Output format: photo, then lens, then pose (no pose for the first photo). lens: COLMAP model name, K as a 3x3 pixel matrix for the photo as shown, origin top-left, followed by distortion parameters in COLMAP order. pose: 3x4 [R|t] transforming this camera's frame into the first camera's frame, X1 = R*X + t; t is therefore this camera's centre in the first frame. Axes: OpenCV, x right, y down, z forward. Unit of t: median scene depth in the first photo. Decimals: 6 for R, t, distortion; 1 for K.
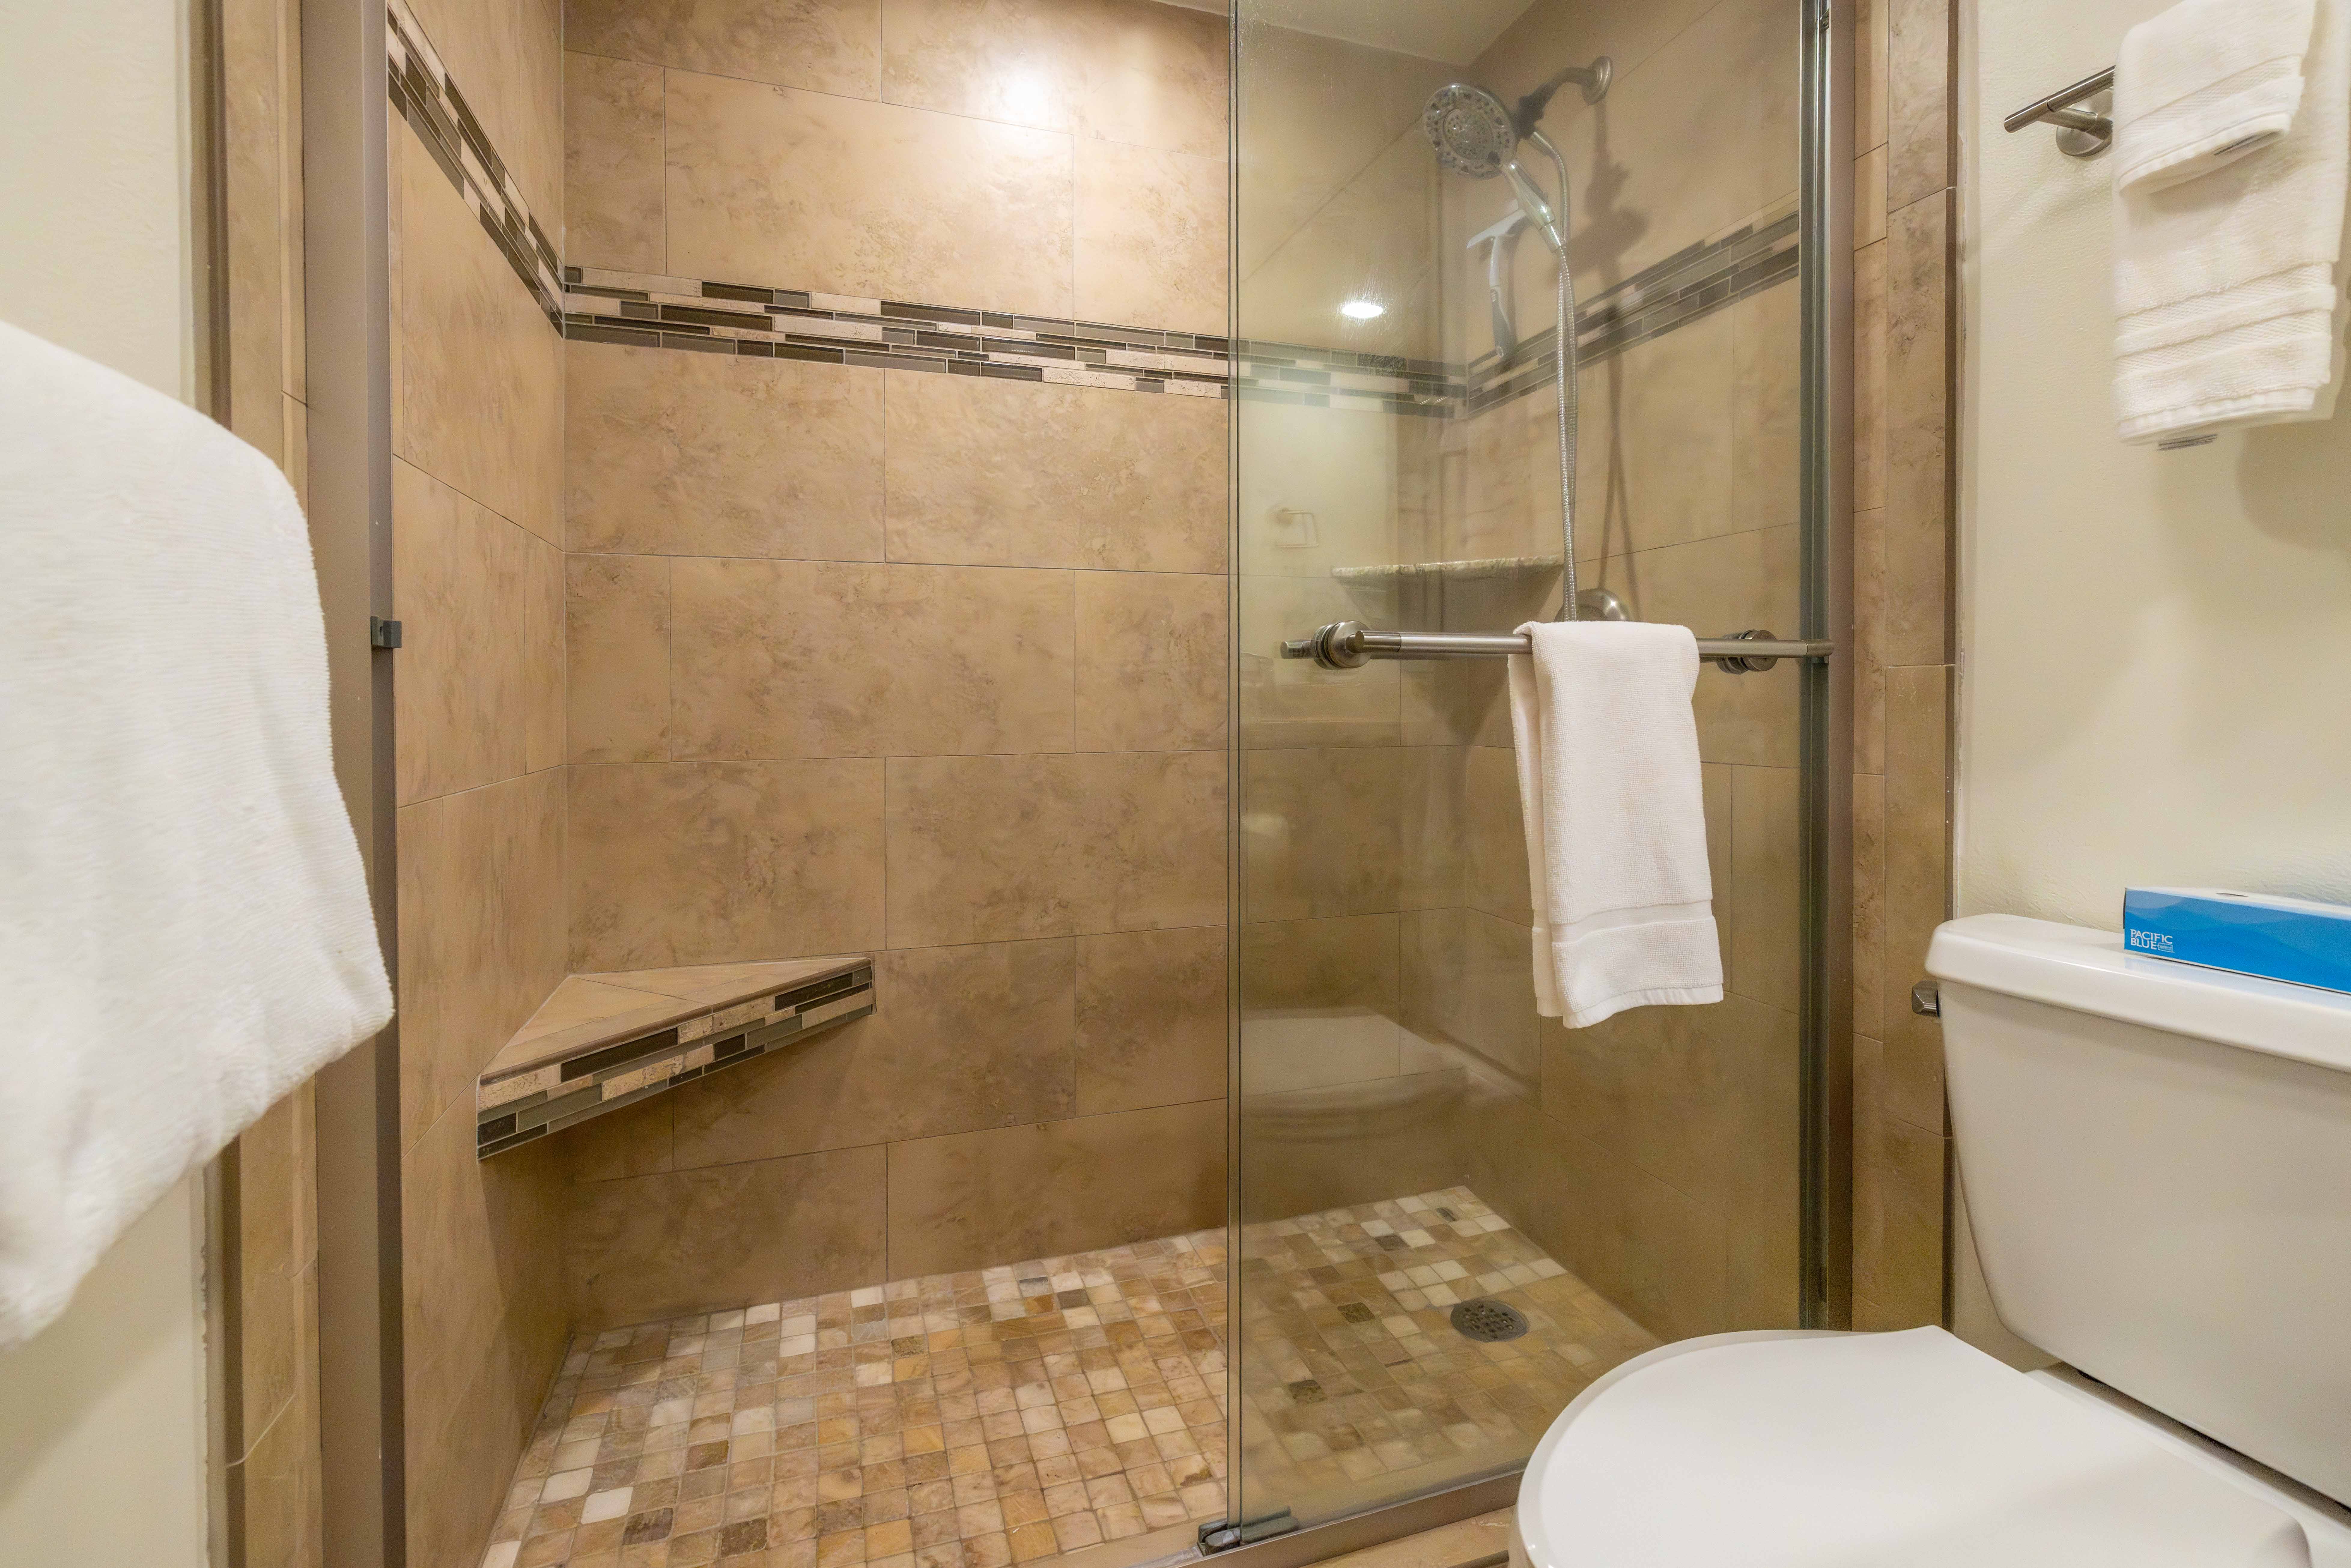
lens RADIAL K [[1032.3, 0, 1214.3], [0, 1032.3, 782.1], [0, 0, 1]] dist [0.000218, 0.000698]
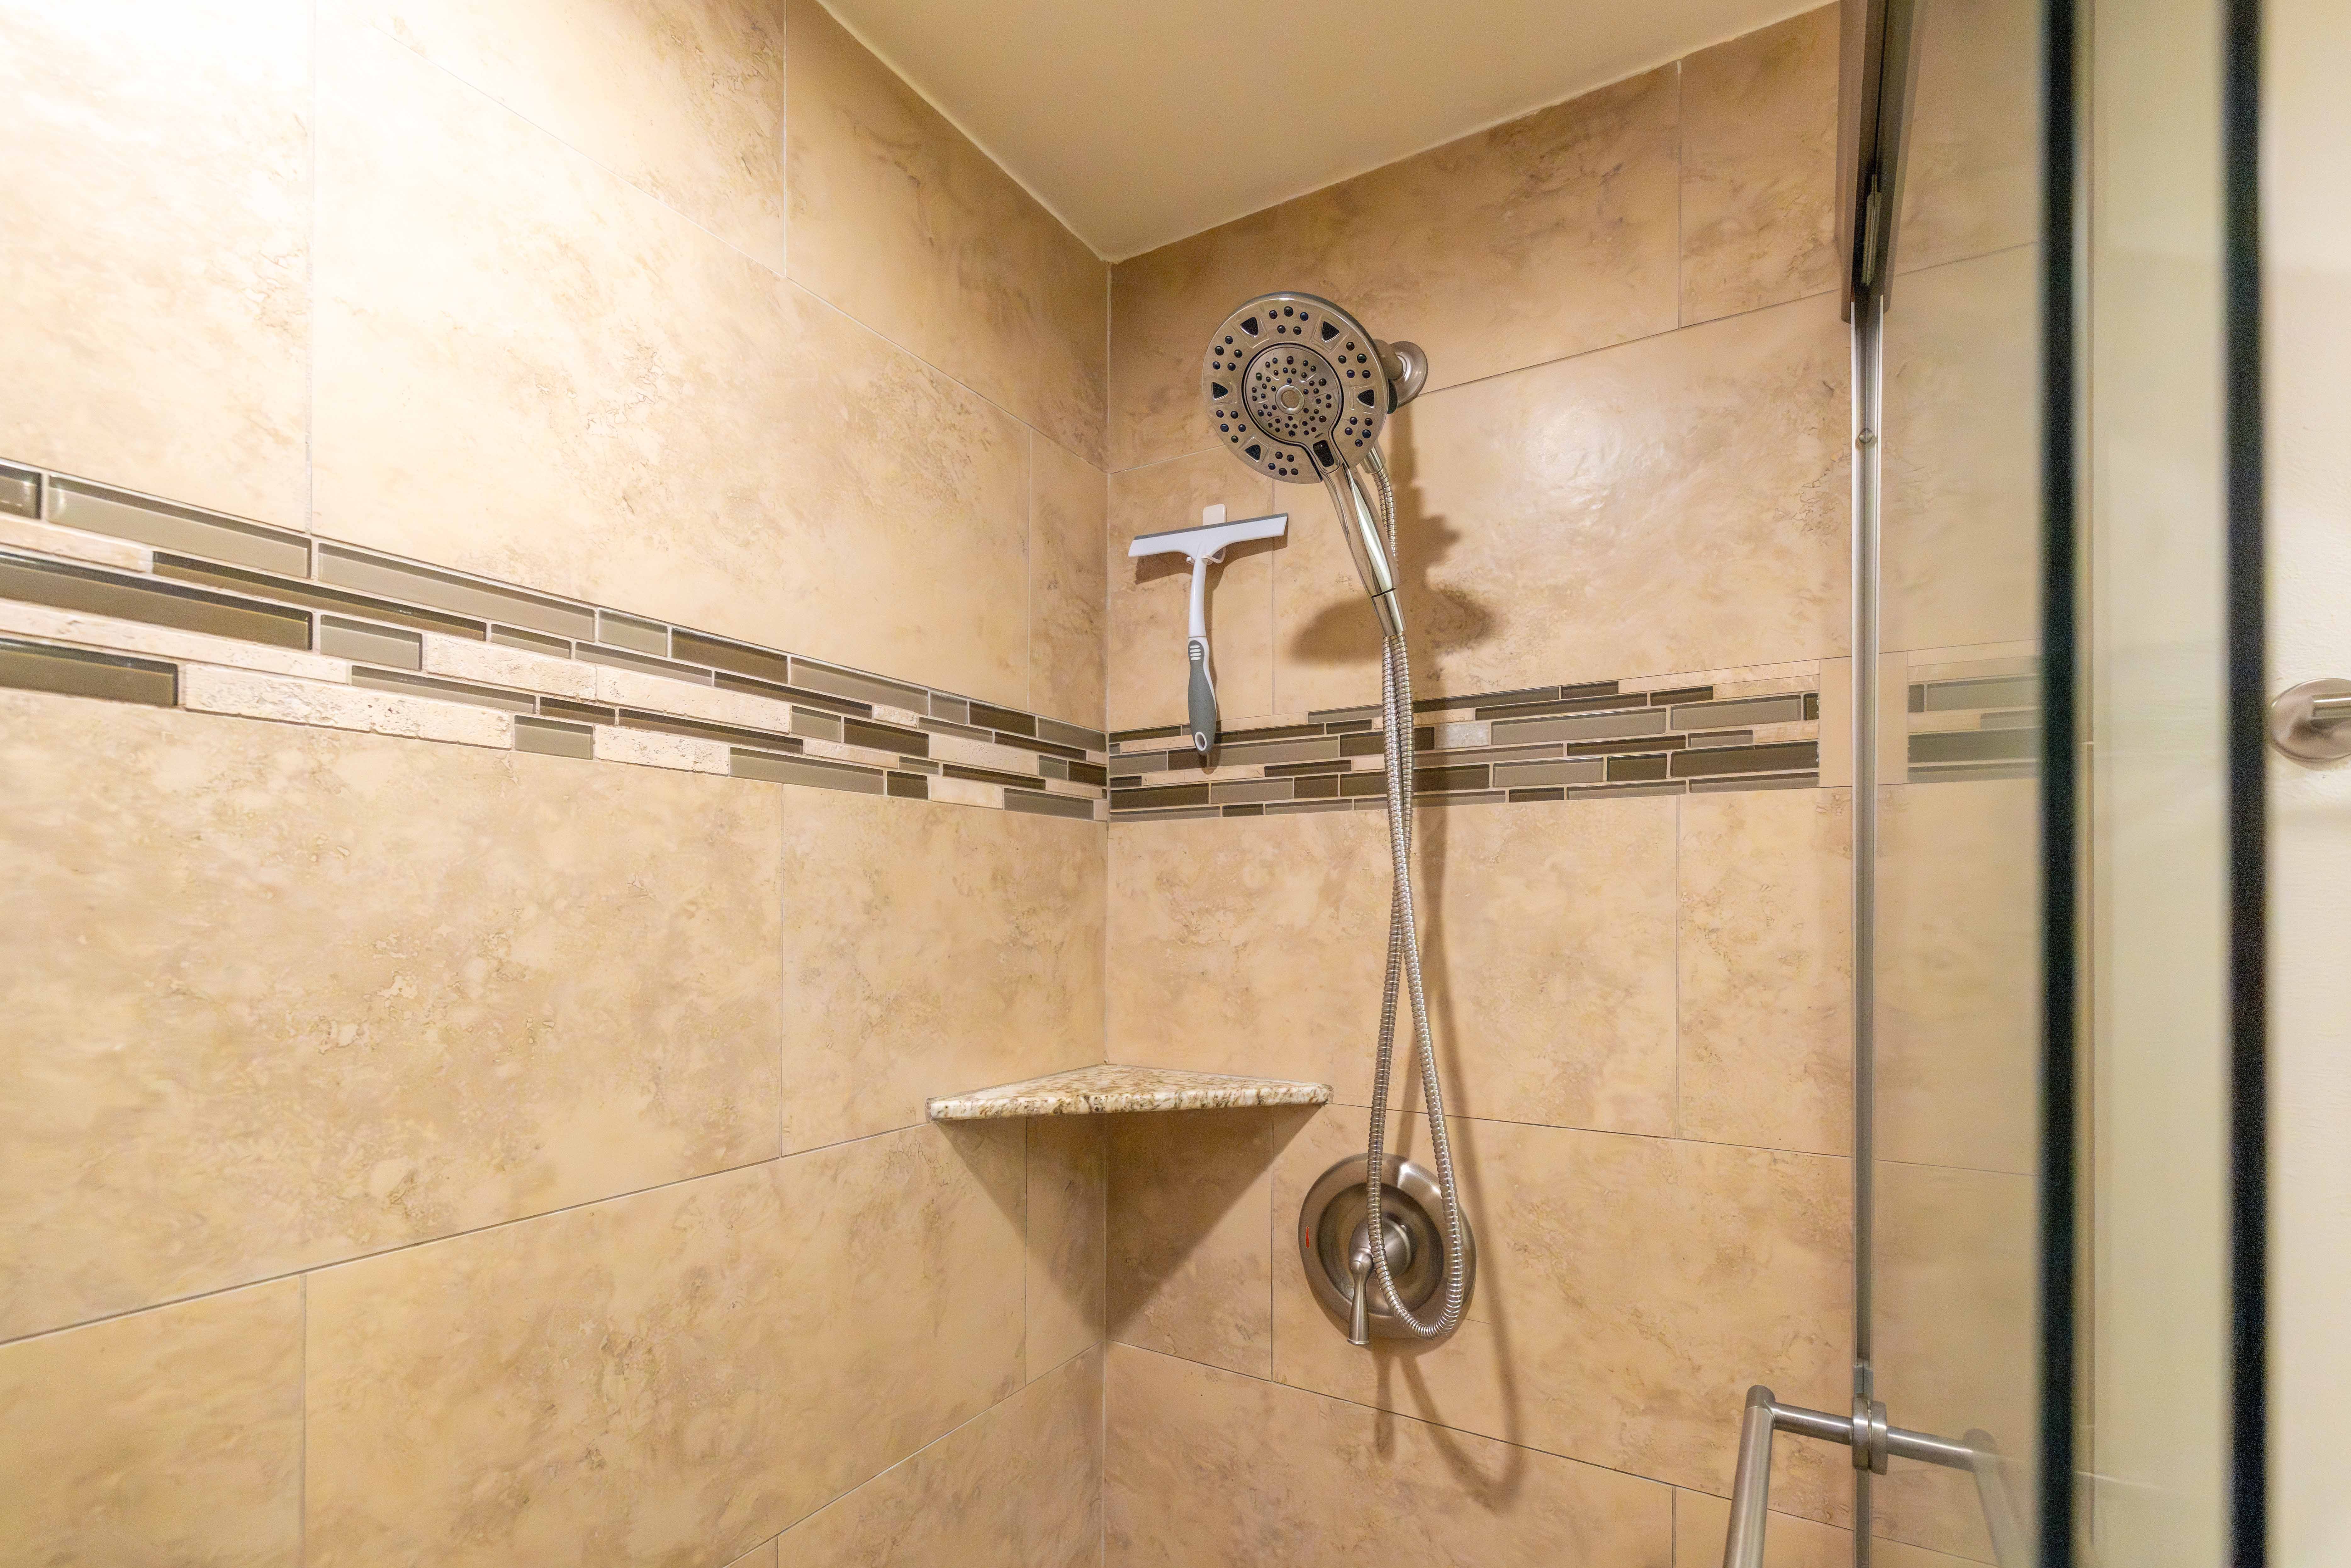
lens RADIAL K [[1036.5, 0, 1174.7], [0, 1036.5, 930.8], [0, 0, 1]] dist [0.004635, 0.000297]
pose [[0.775357, 0.000757, 0.631523, -0.128905], [0.033902, 0.998507, -0.042820, -0.289570], [-0.630613, 0.054611, 0.774174, 0.560617]]
